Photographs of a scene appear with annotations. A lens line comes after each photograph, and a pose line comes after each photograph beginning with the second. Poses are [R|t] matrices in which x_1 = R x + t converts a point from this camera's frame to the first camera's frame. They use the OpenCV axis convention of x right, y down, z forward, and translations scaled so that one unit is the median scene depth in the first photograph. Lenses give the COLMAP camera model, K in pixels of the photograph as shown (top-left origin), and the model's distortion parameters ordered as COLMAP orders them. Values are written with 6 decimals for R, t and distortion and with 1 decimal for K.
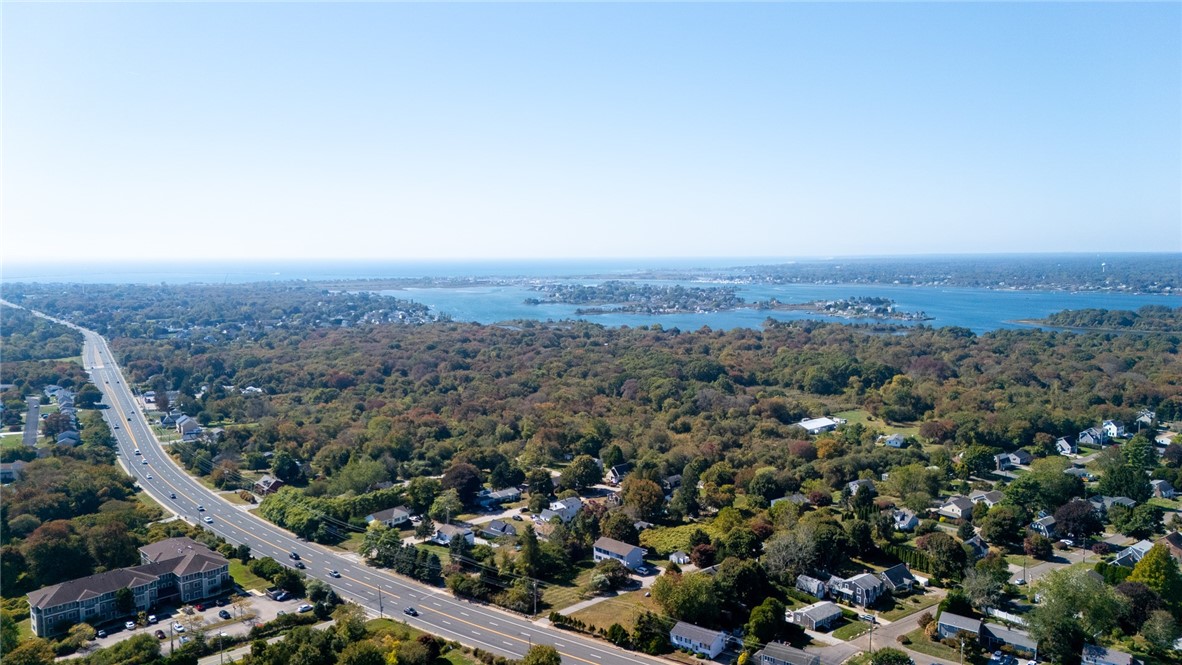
lens RADIAL K [[852.6, 0, 592.7], [0, 852.6, 331.4], [0, 0, 1]] dist [0.031950, -0.012644]
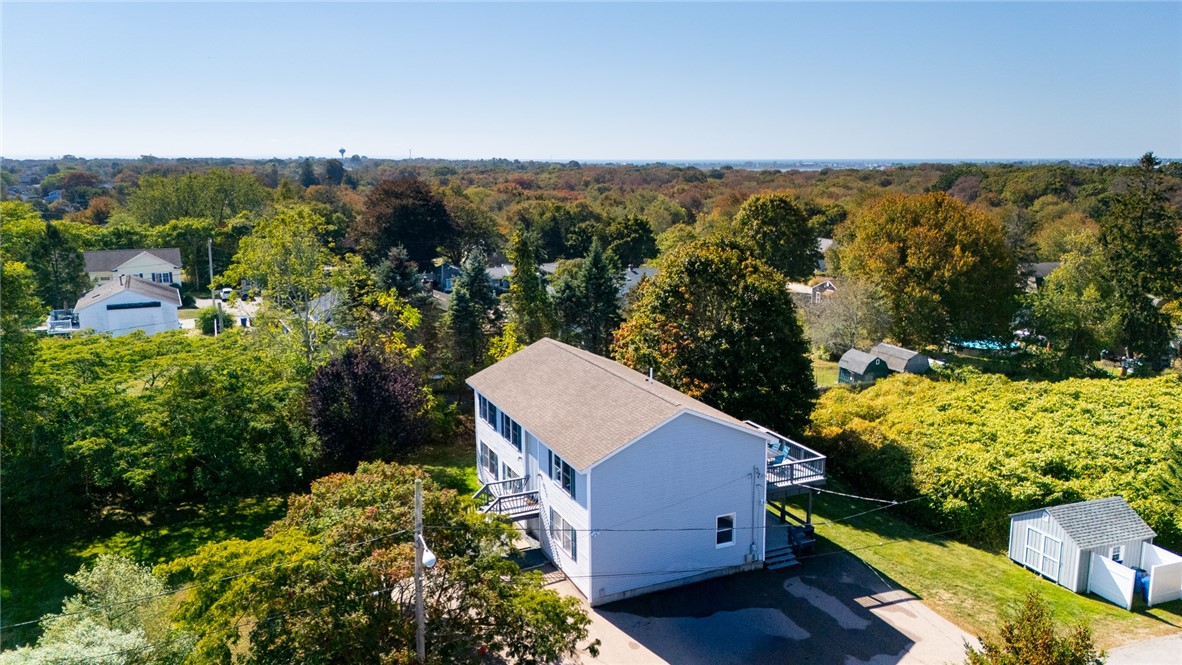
lens RADIAL K [[852.6, 0, 589.0], [0, 852.6, 331.8], [0, 0, 1]] dist [0.031950, -0.012644]
pose [[0.922830, 0.072741, -0.378277, 0.077262], [-0.032682, 0.993253, 0.111269, 0.218796], [0.383819, -0.090320, 0.918981, 0.848659]]
